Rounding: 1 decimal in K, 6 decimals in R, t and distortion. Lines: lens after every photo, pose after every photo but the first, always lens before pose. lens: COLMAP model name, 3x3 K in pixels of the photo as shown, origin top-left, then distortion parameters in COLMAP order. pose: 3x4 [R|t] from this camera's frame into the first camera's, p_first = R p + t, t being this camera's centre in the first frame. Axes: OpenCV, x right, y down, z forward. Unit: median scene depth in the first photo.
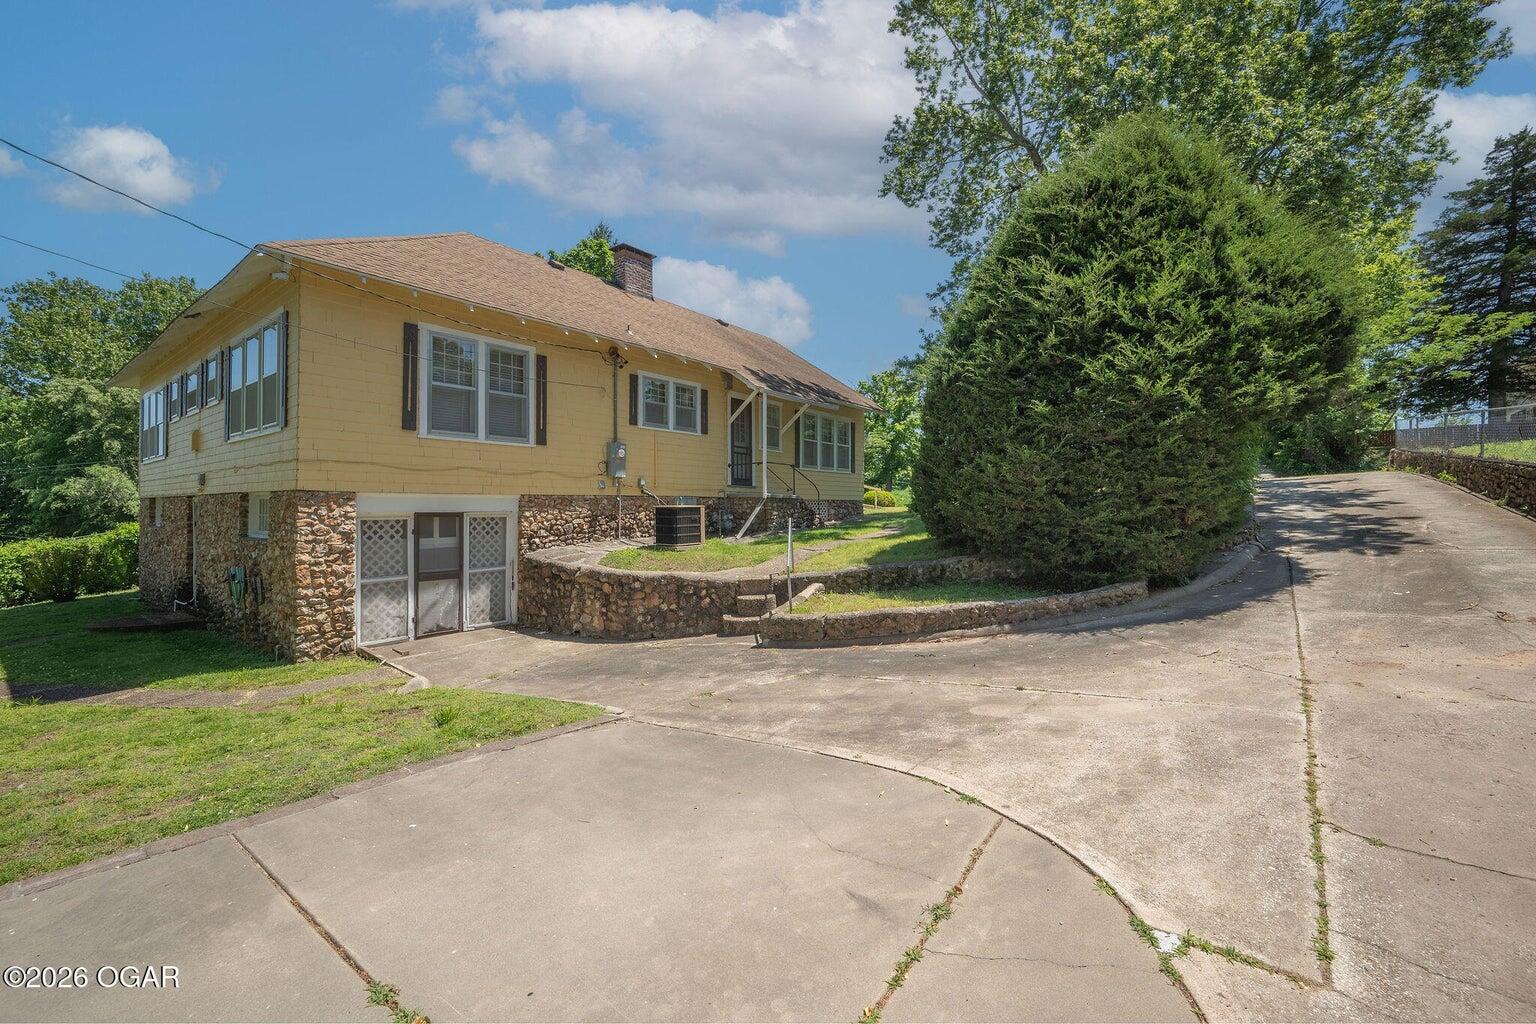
lens RADIAL K [[609.7, 0, 767.6], [0, 609.7, 505.6], [0, 0, 1]] dist [0.000142, -0.000235]
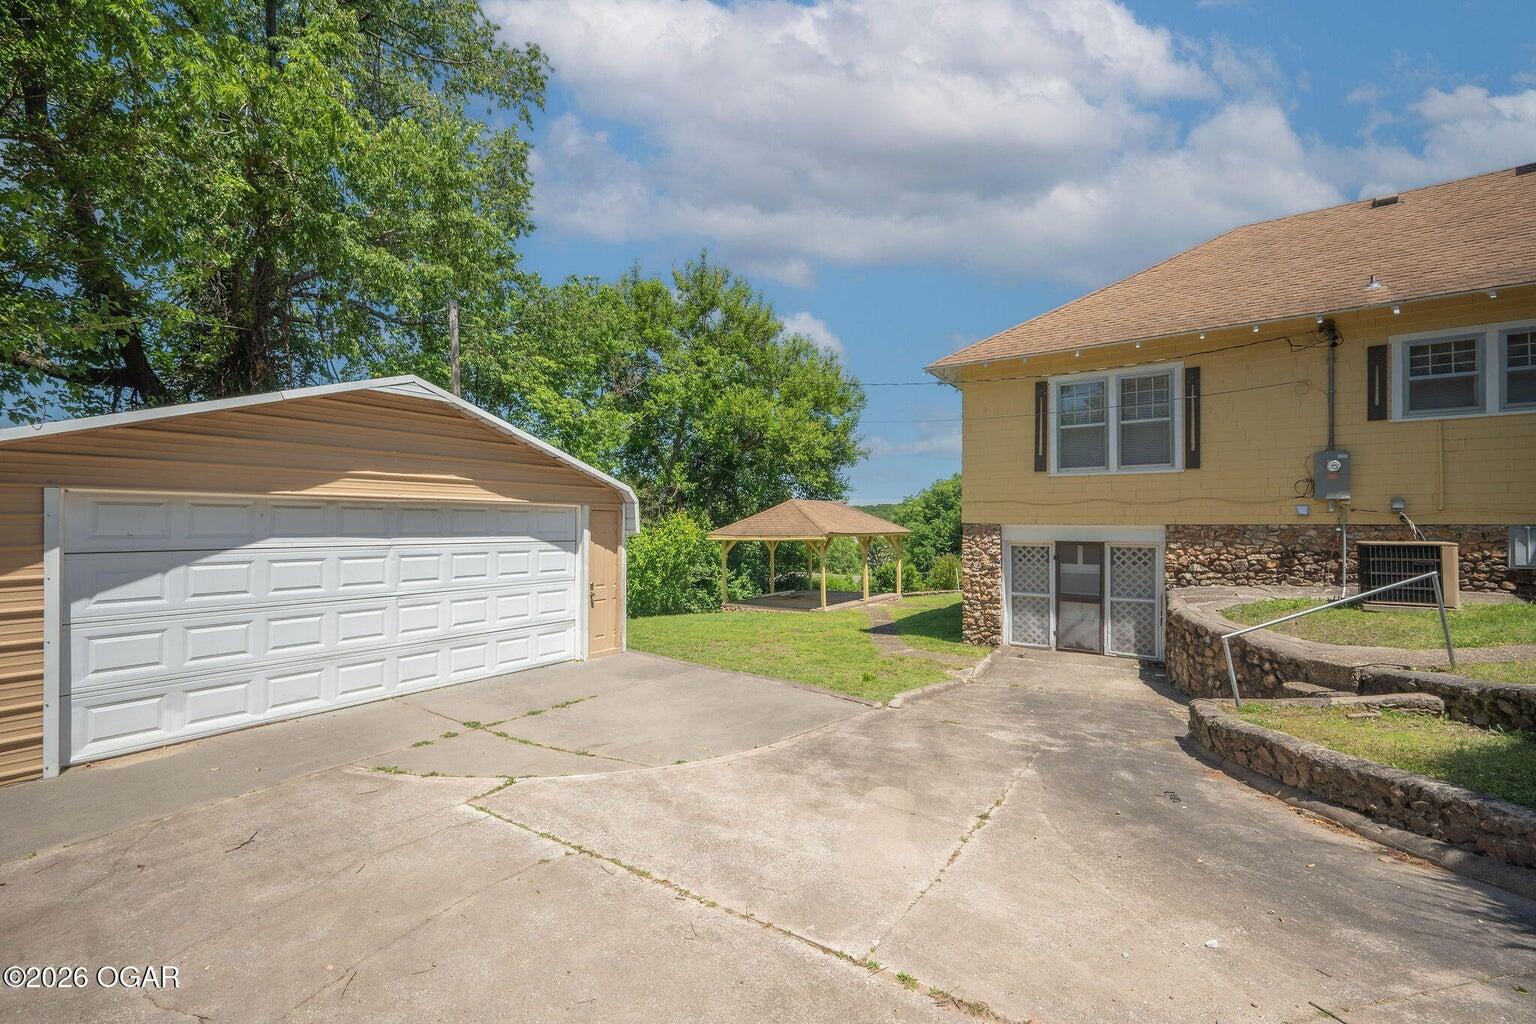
lens RADIAL K [[657.0, 0, 769.2], [0, 657.0, 516.9], [0, 0, 1]] dist [0.001388, 0.000224]
pose [[0.065096, -0.004317, -0.997870, 0.644563], [-0.001696, 0.999989, -0.004437, -0.028218], [0.997878, 0.001981, 0.065088, 0.380698]]
